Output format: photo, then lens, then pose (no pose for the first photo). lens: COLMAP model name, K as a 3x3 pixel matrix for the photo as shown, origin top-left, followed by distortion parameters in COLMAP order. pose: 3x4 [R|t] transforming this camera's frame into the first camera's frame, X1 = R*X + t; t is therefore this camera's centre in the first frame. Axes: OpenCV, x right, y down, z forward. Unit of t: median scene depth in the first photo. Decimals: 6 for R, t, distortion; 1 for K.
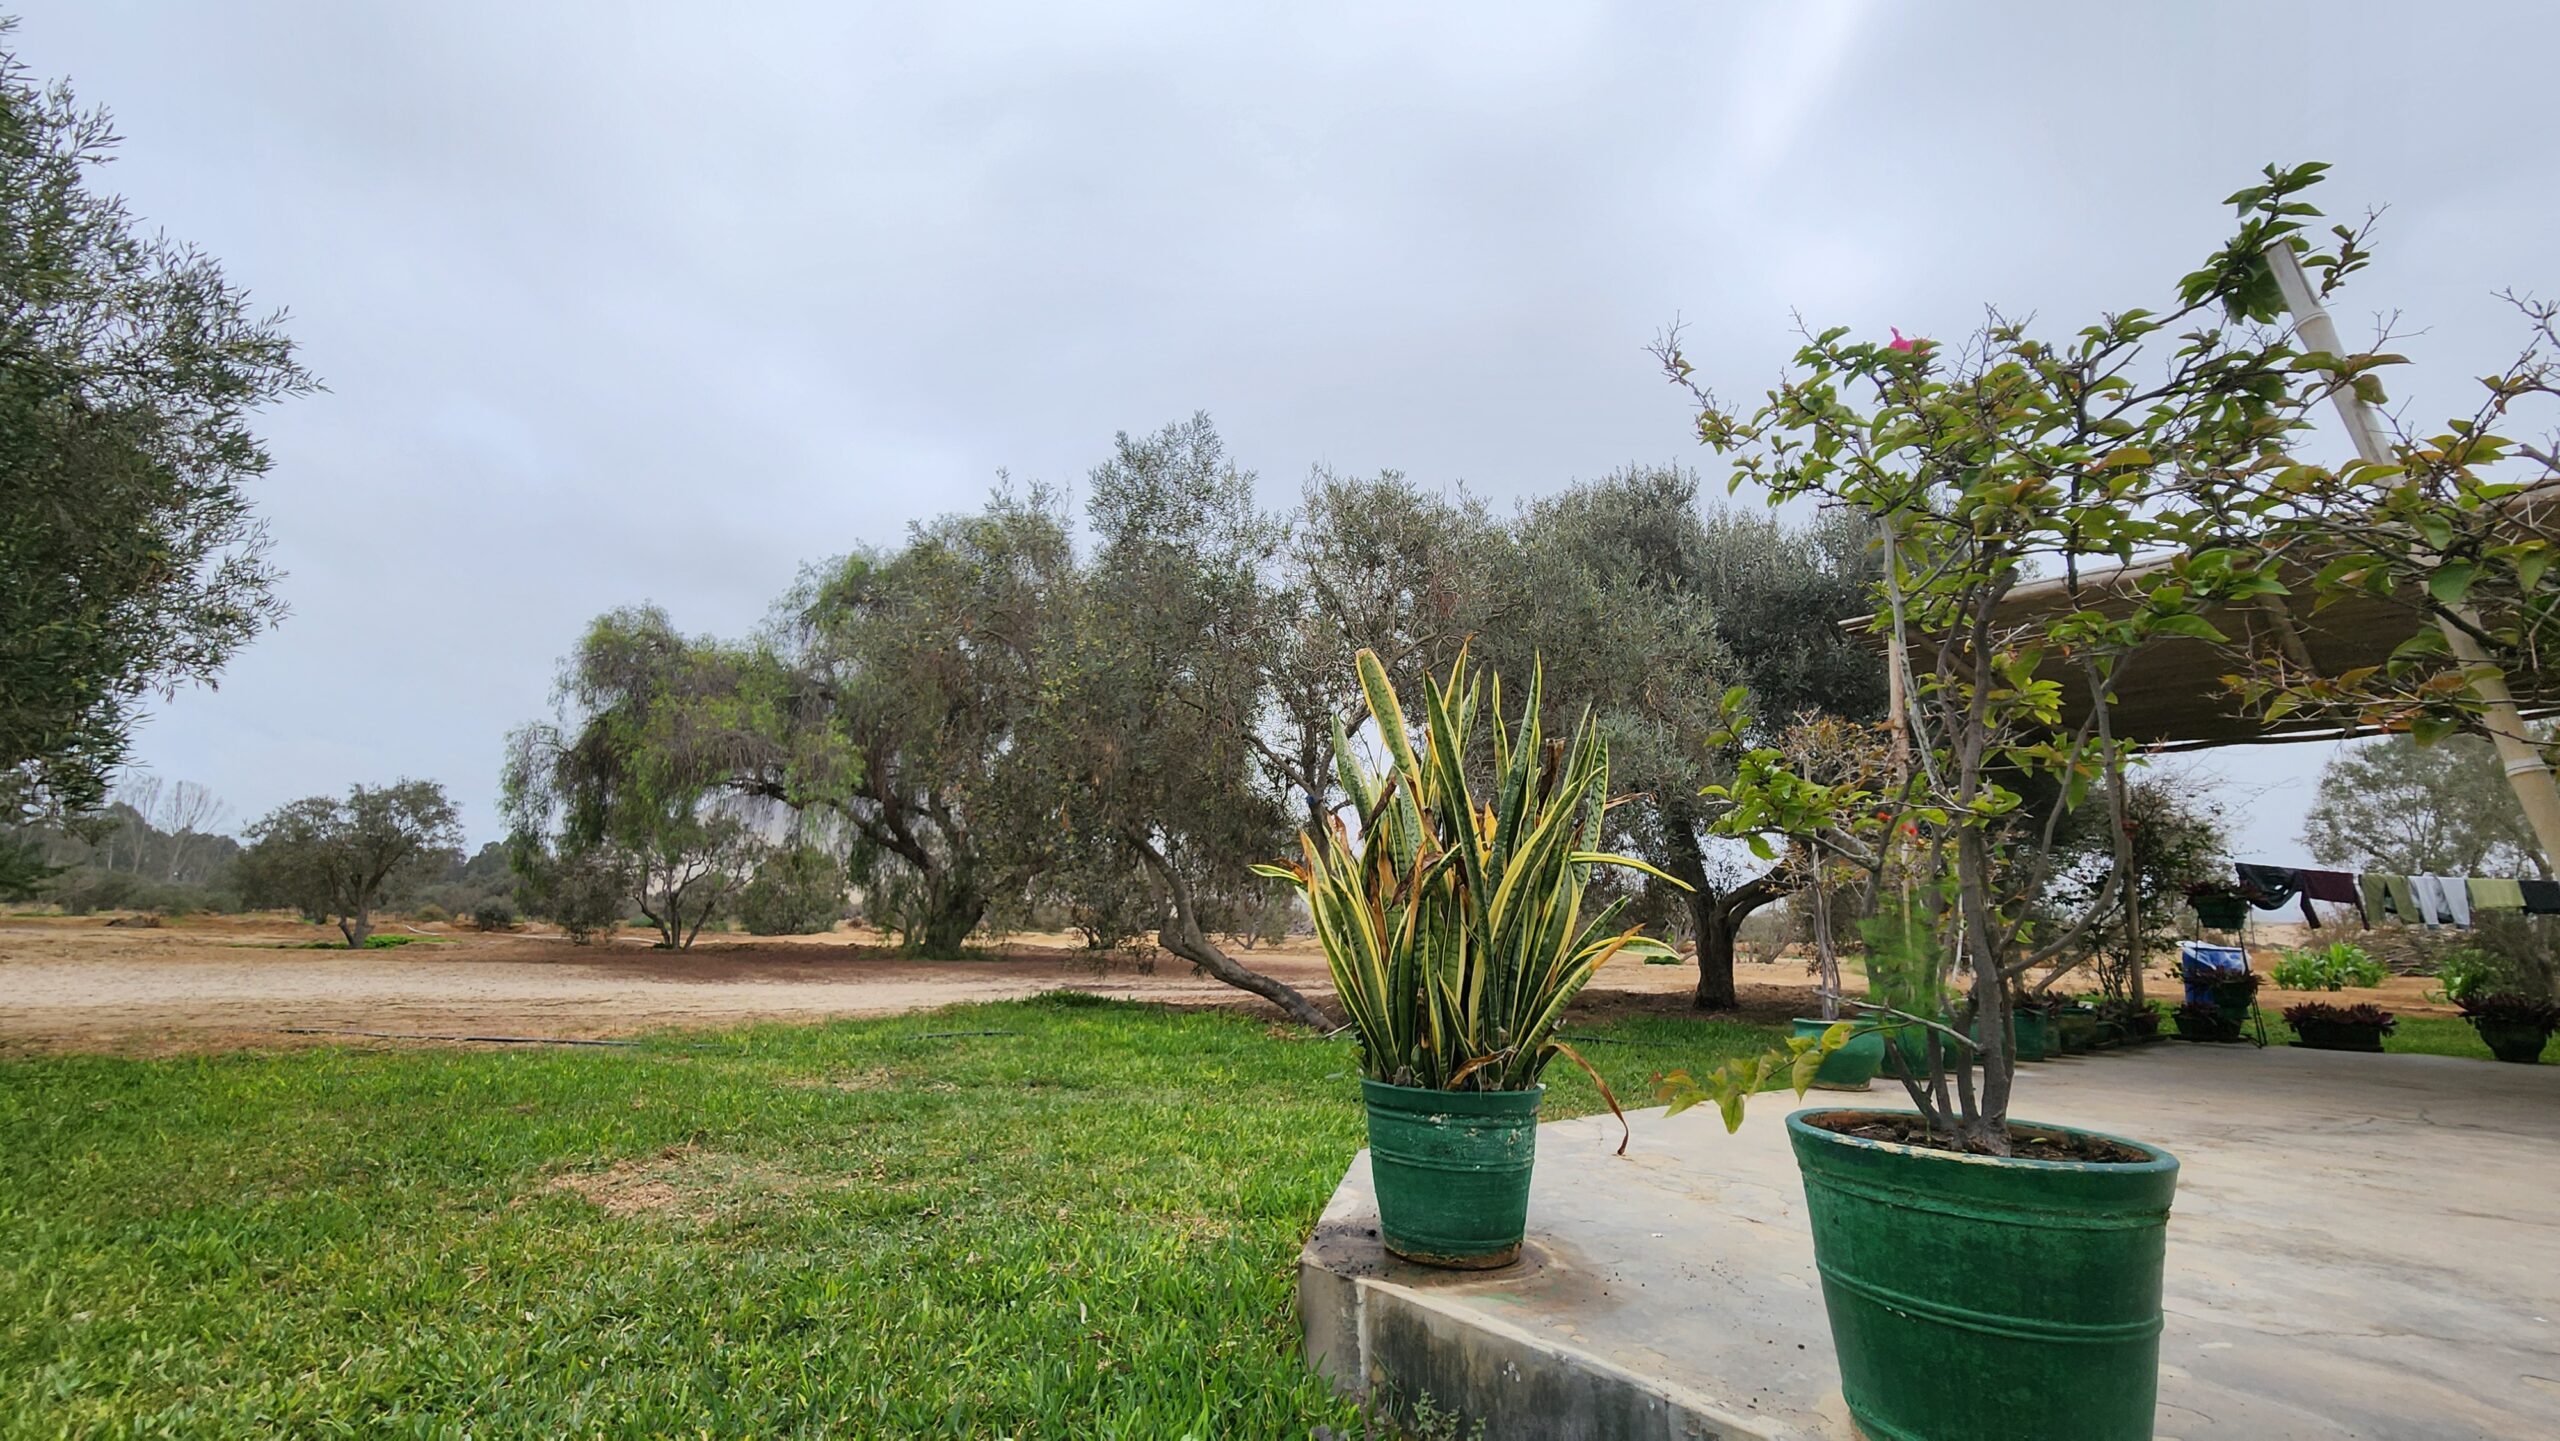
lens RADIAL K [[991.8, 0, 1285.9], [0, 991.8, 734.3], [0, 0, 1]] dist [0.000877, -0.000003]
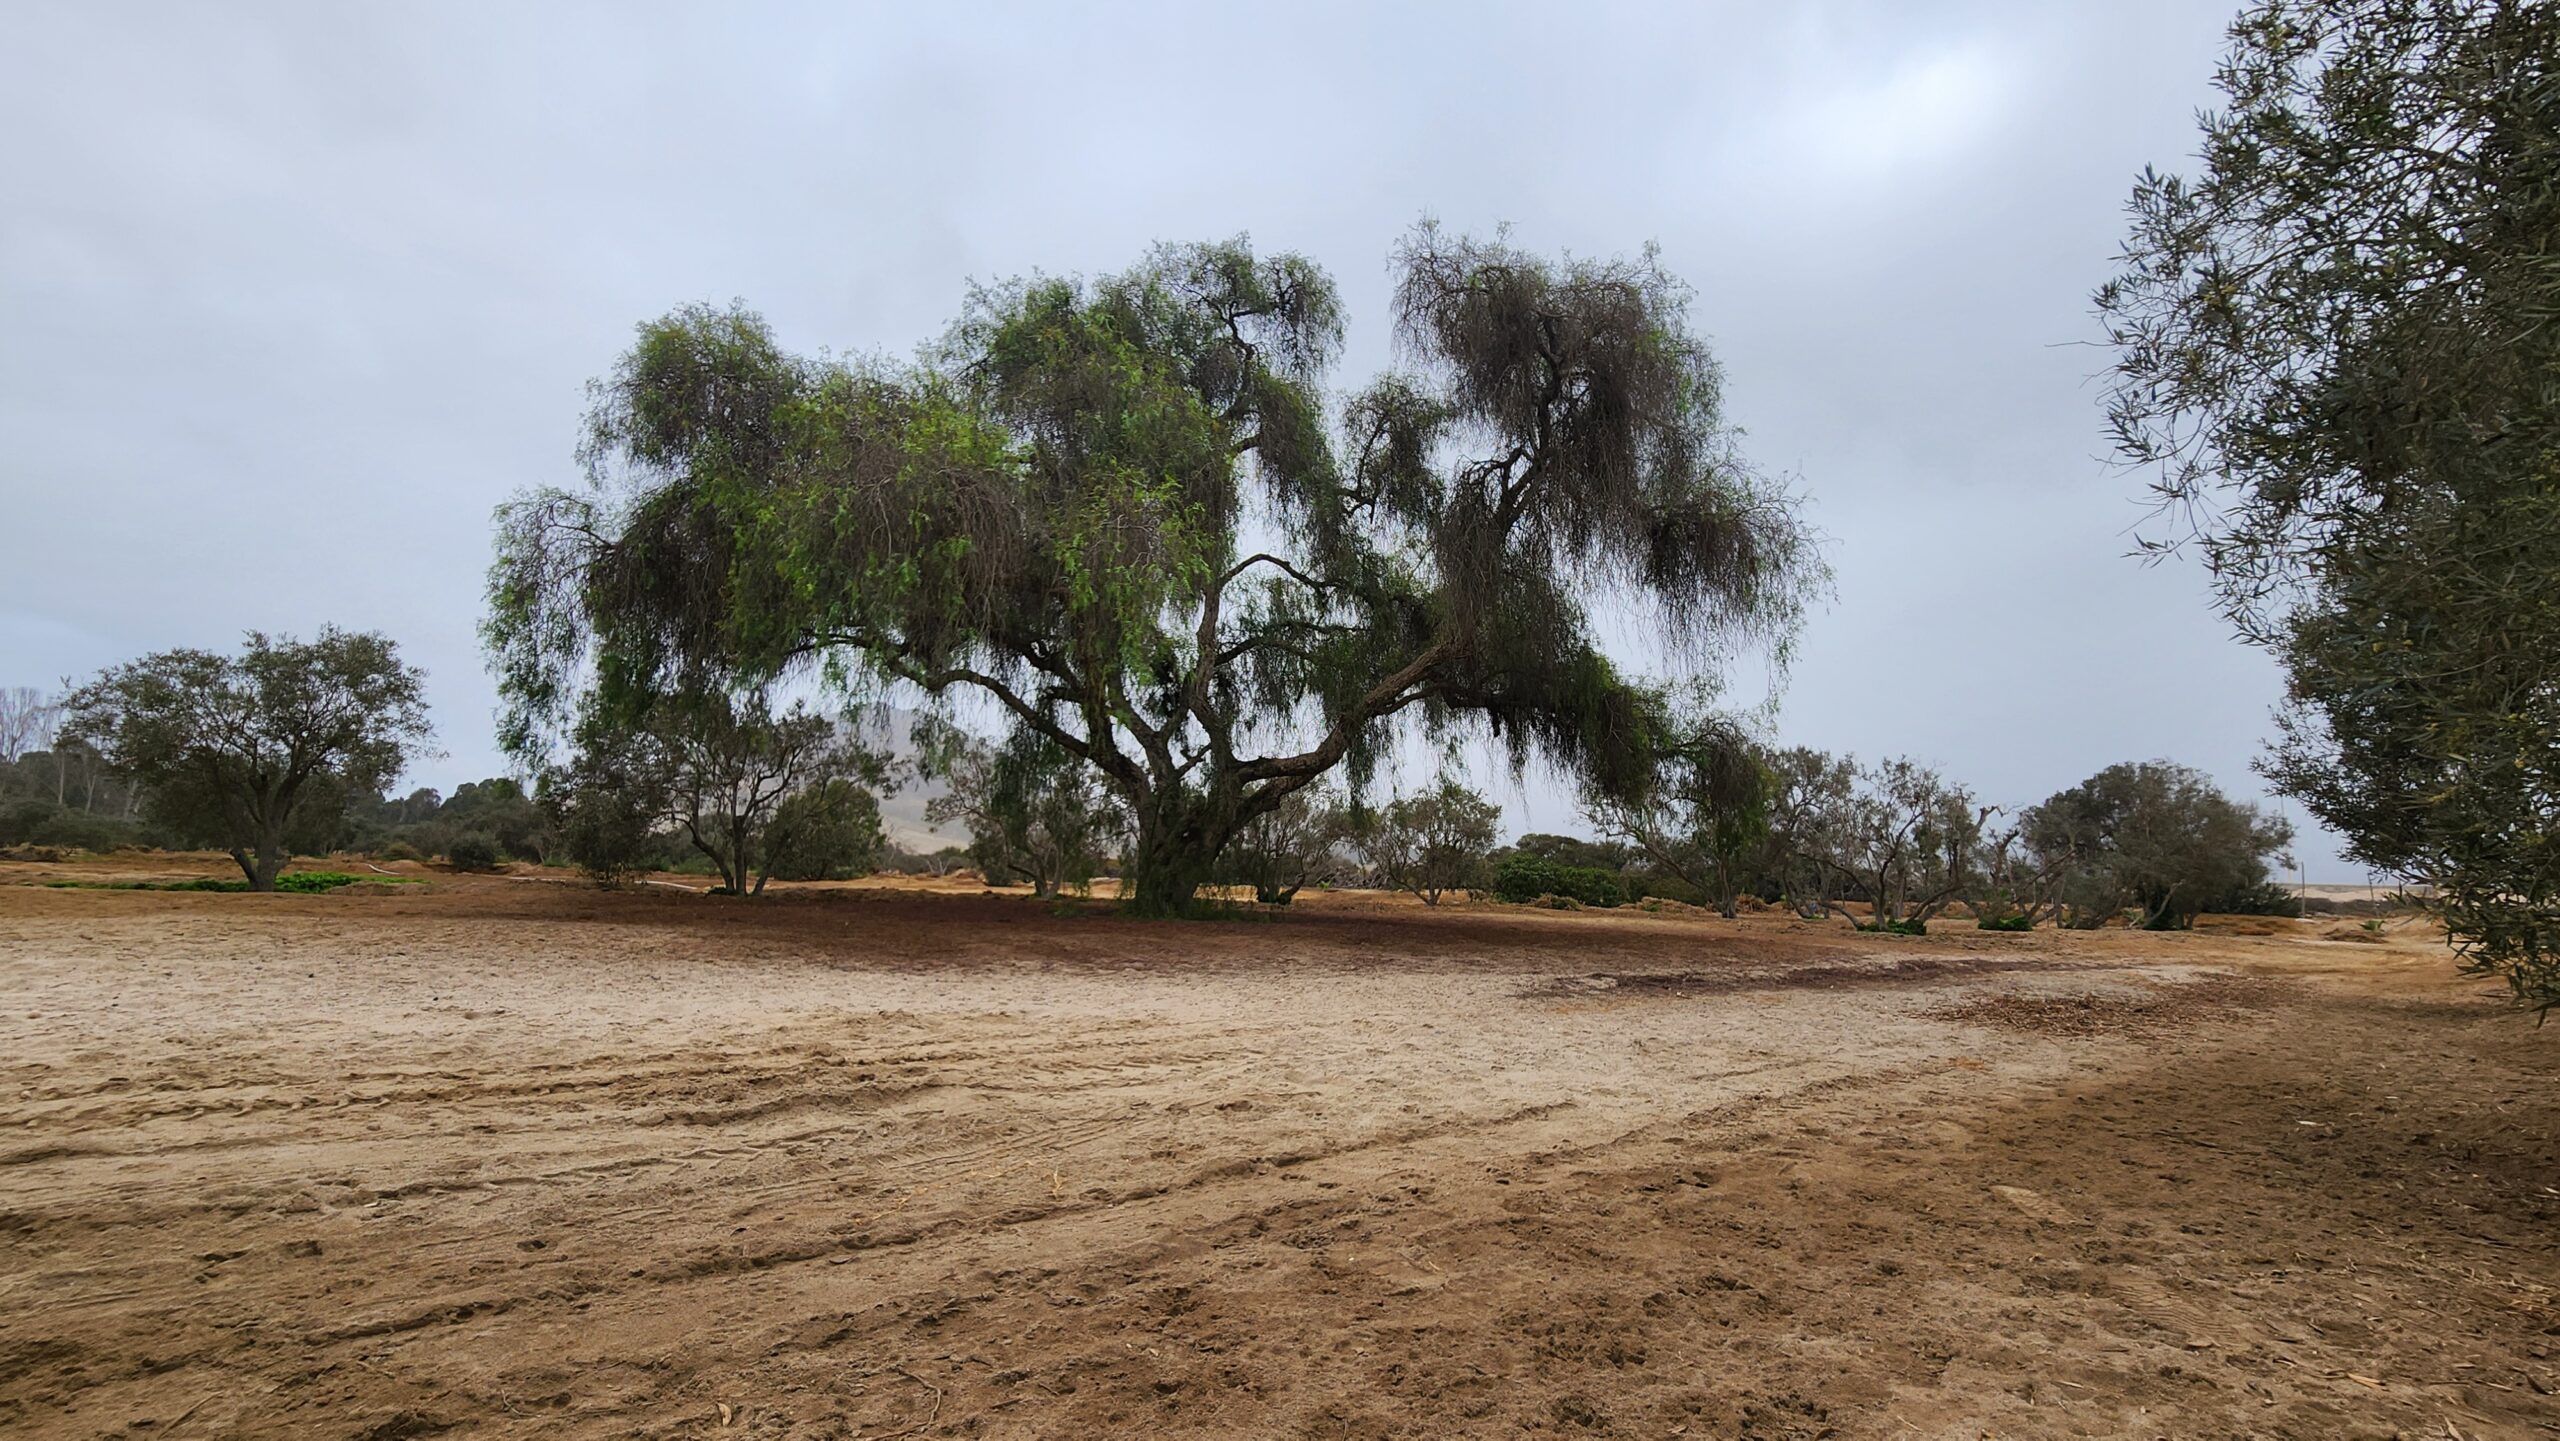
lens RADIAL K [[991.8, 0, 1279.0], [0, 991.8, 706.9], [0, 0, 1]] dist [0.000877, -0.000003]
pose [[0.999873, 0.013148, 0.009051, -0.286068], [-0.013312, 0.999745, 0.018255, 0.076123], [-0.008809, -0.018373, 0.999792, 0.356467]]
